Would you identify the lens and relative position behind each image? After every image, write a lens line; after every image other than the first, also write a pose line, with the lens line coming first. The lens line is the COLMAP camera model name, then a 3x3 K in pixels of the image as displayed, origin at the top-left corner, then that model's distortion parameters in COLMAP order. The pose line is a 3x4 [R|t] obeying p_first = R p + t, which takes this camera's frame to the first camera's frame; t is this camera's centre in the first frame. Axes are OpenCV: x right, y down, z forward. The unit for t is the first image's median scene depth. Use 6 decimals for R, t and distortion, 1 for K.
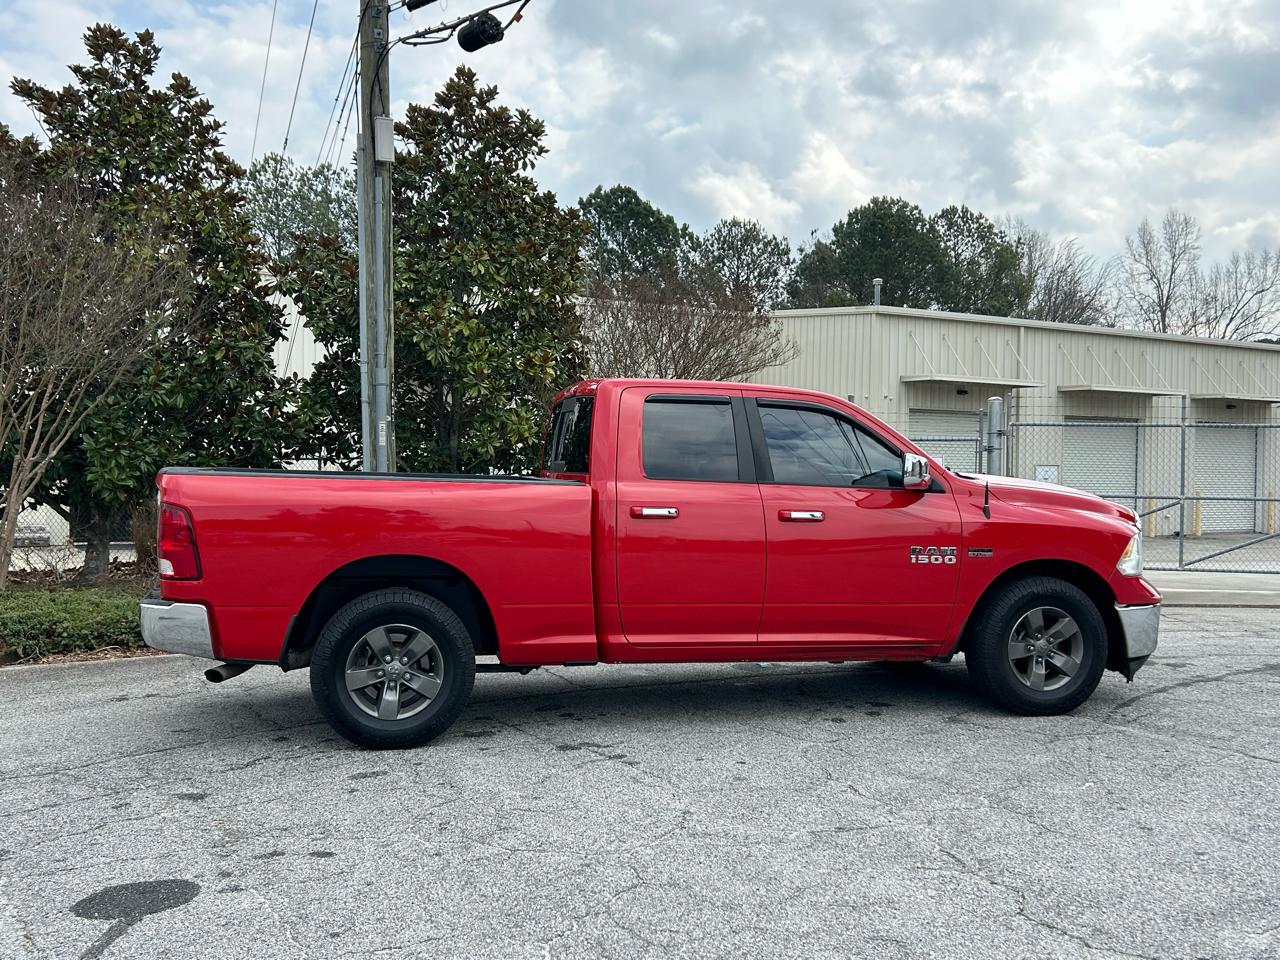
lens RADIAL K [[1227.6, 0, 639.1], [0, 1227.6, 480.7], [0, 0, 1]] dist [0.088367, -0.163349]
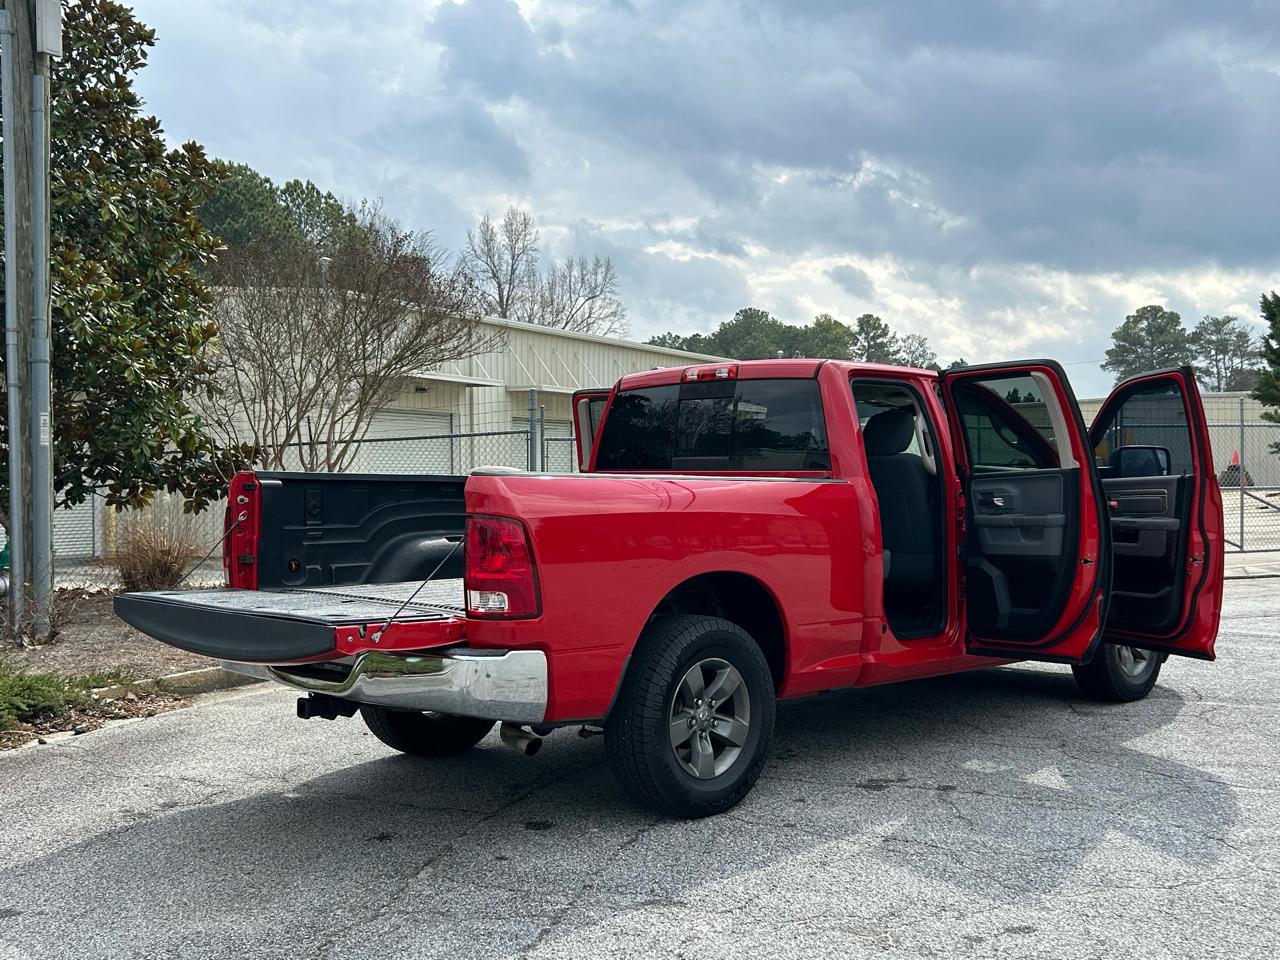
lens RADIAL K [[1376.1, 0, 649.7], [0, 1376.1, 485.2], [0, 0, 1]] dist [0.118185, -0.294437]
pose [[0.855496, -0.019061, 0.517458, -0.594127], [0.021245, 0.999773, 0.001705, 0.001163], [-0.517373, 0.009535, 0.855707, 0.215762]]
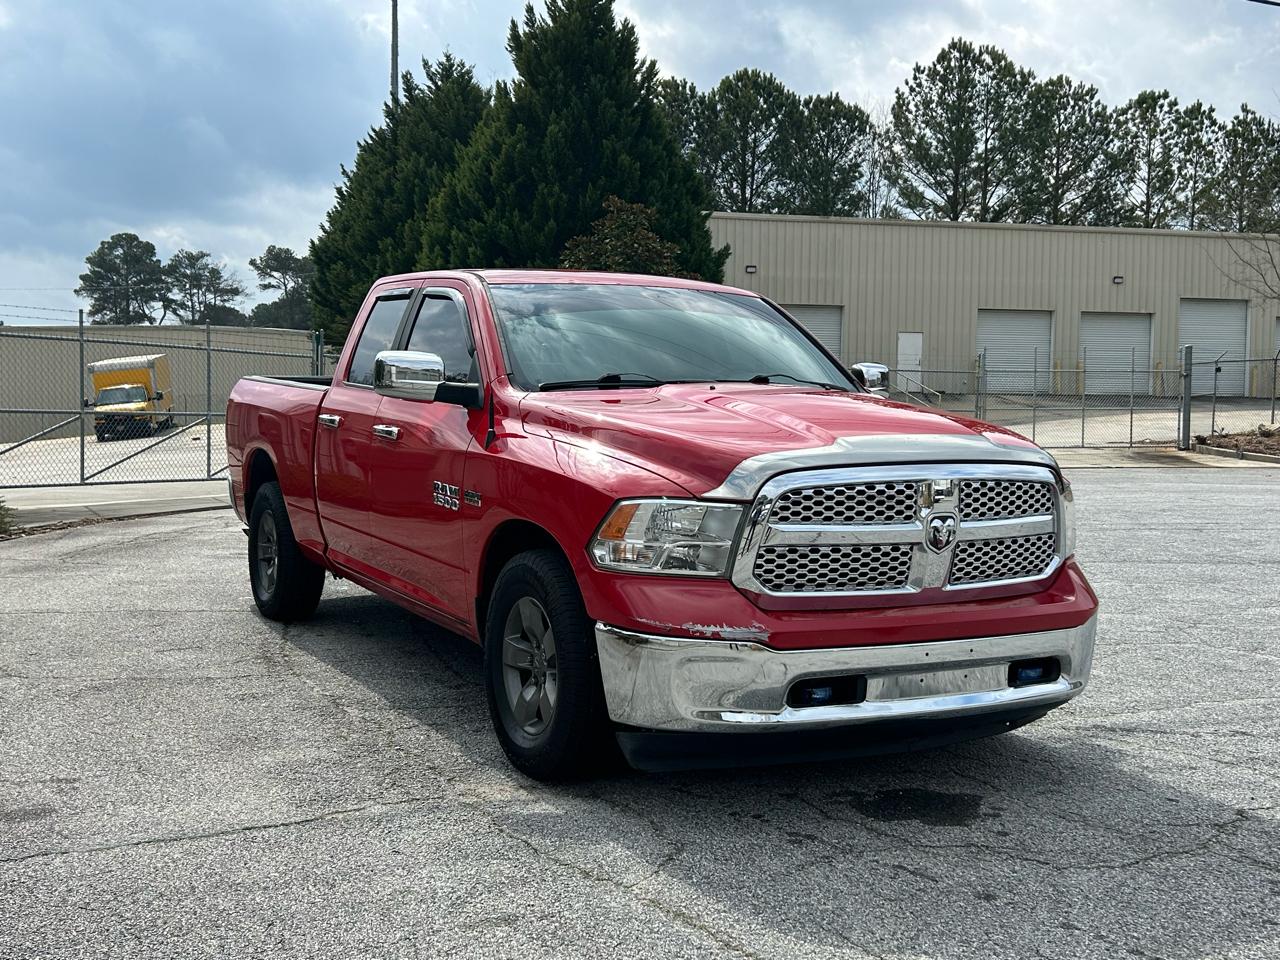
lens RADIAL K [[1406.8, 0, 622.2], [0, 1406.8, 459.0], [0, 0, 1]] dist [0.119307, -0.295654]
pose [[0.324157, -0.036297, 0.945307, -1.053550], [-0.001193, 0.999247, 0.038777, 0.012261], [-0.946002, -0.013697, 0.323870, 0.438564]]
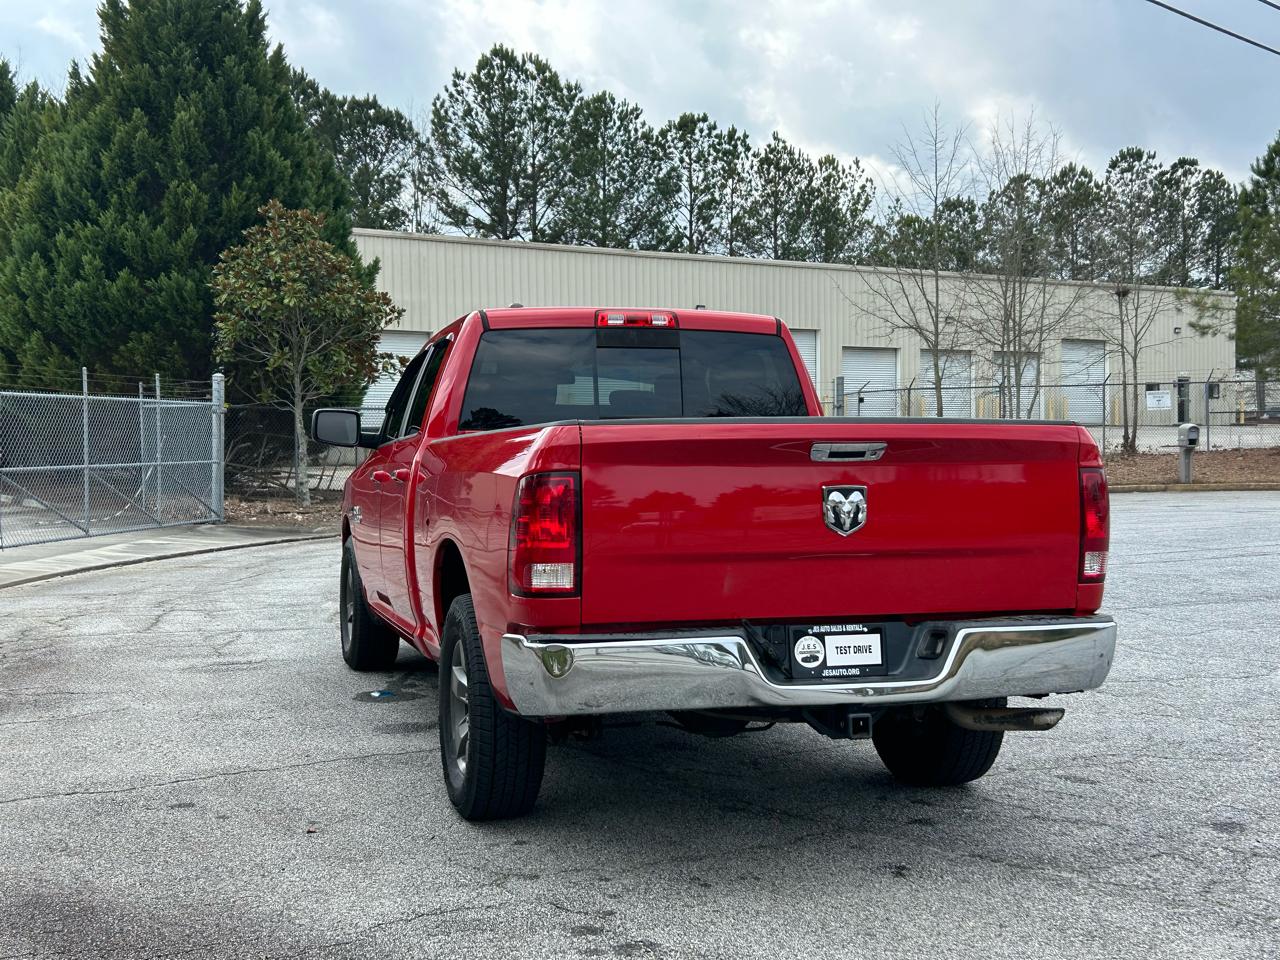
lens RADIAL K [[1545.2, 0, 630.3], [0, 1545.2, 478.9], [0, 0, 1]] dist [0.122982, -0.312837]
pose [[-0.035283, -0.028292, 0.998977, -1.002858], [0.019072, 0.999398, 0.028977, -0.004594], [-0.999195, 0.020075, -0.034722, 1.050552]]
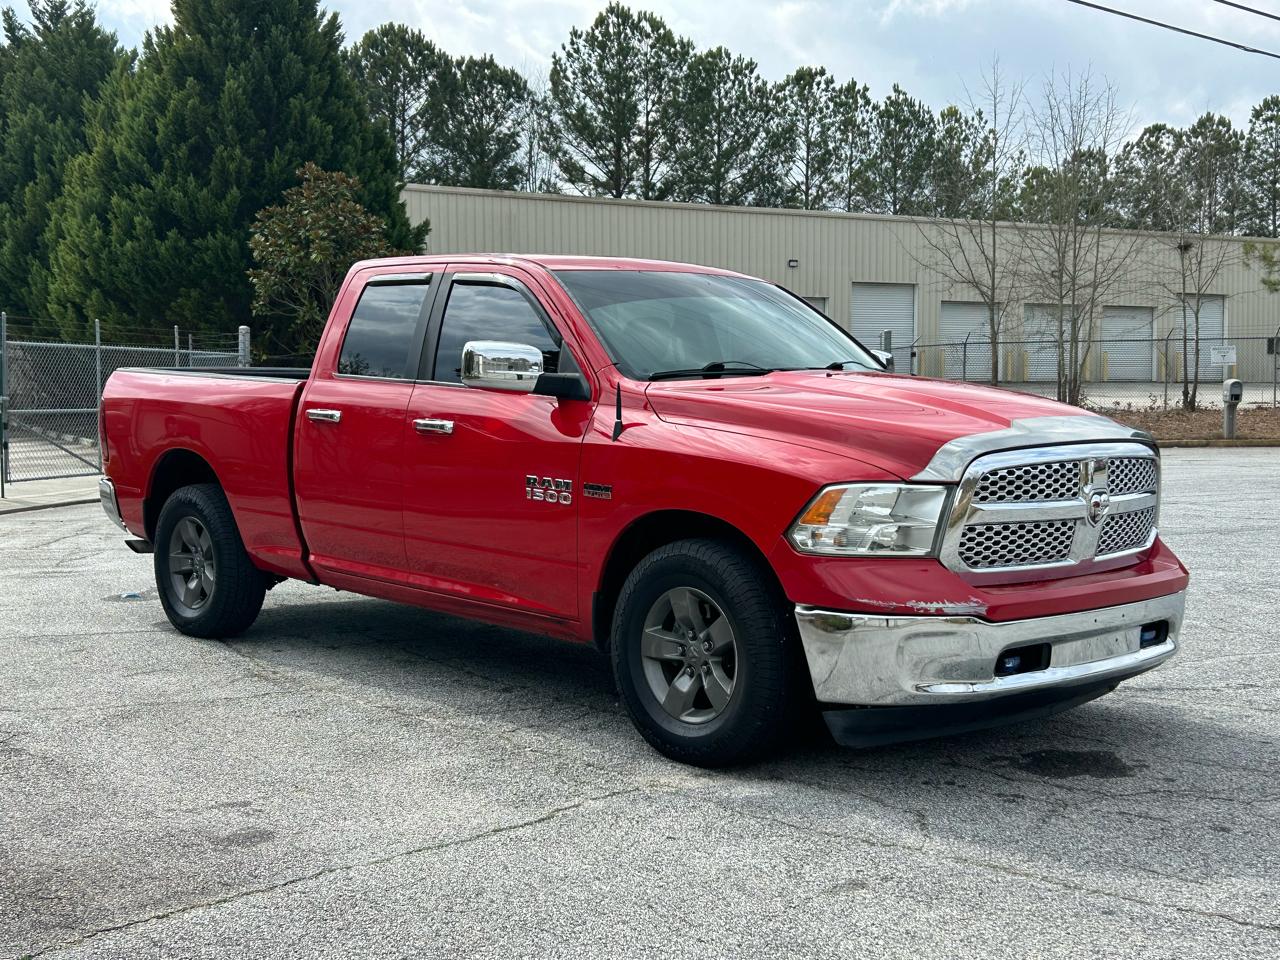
lens RADIAL K [[1545.2, 0, 630.3], [0, 1545.2, 478.9], [0, 0, 1]] dist [0.122982, -0.312837]
pose [[0.071479, -0.056722, 0.995828, -1.167022], [0.012195, 0.998357, 0.055991, 0.011304], [-0.997368, 0.008142, 0.072053, 0.673828]]
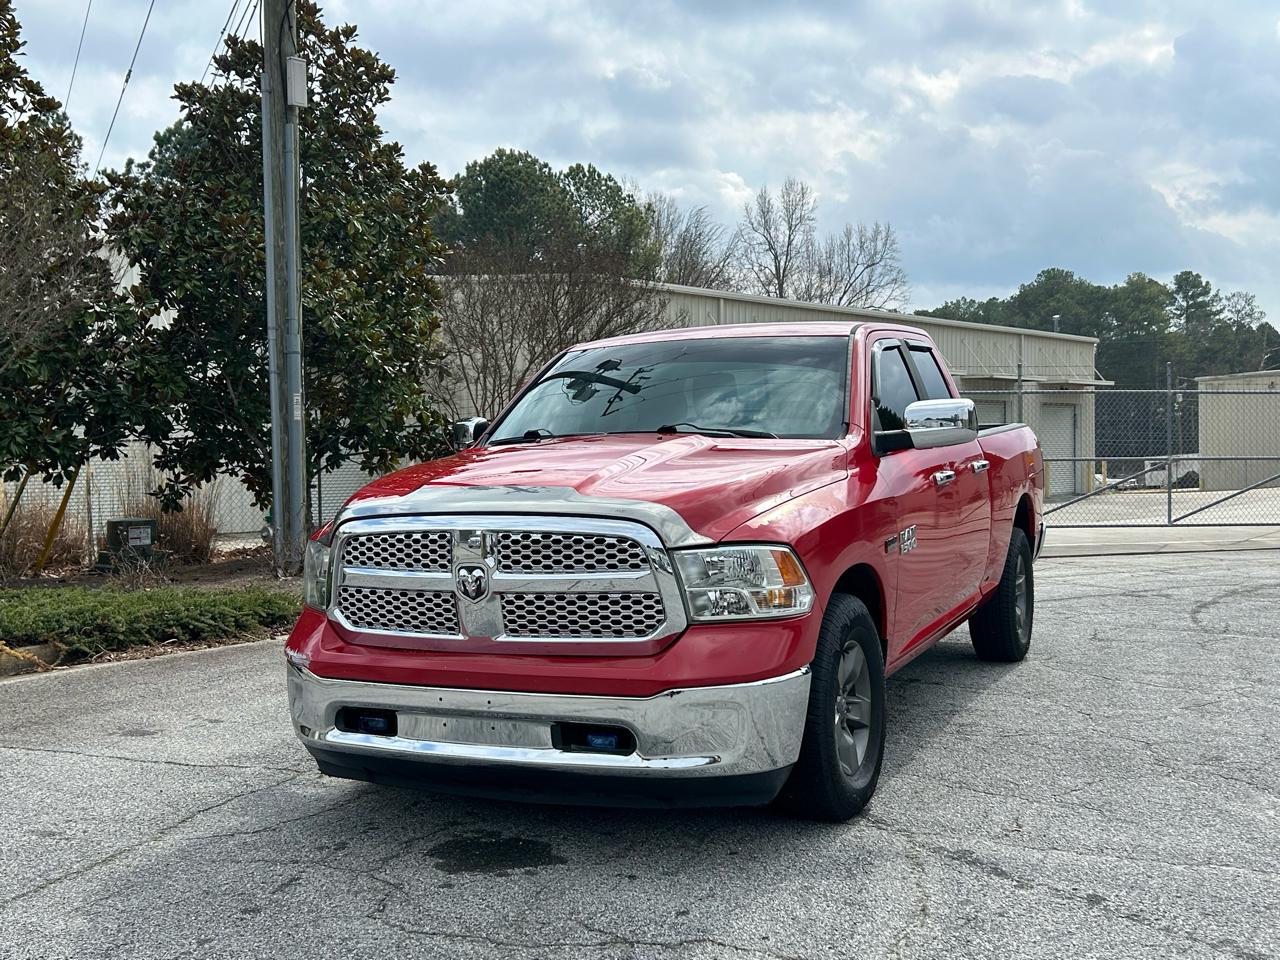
lens RADIAL K [[1403.4, 0, 631.3], [0, 1403.4, 480.4], [0, 0, 1]] dist [0.128556, -0.329706]
pose [[0.948860, -0.027505, 0.314497, -0.550354], [0.025093, 0.999616, 0.011717, 0.017172], [-0.314698, -0.003226, 0.949186, -0.114479]]
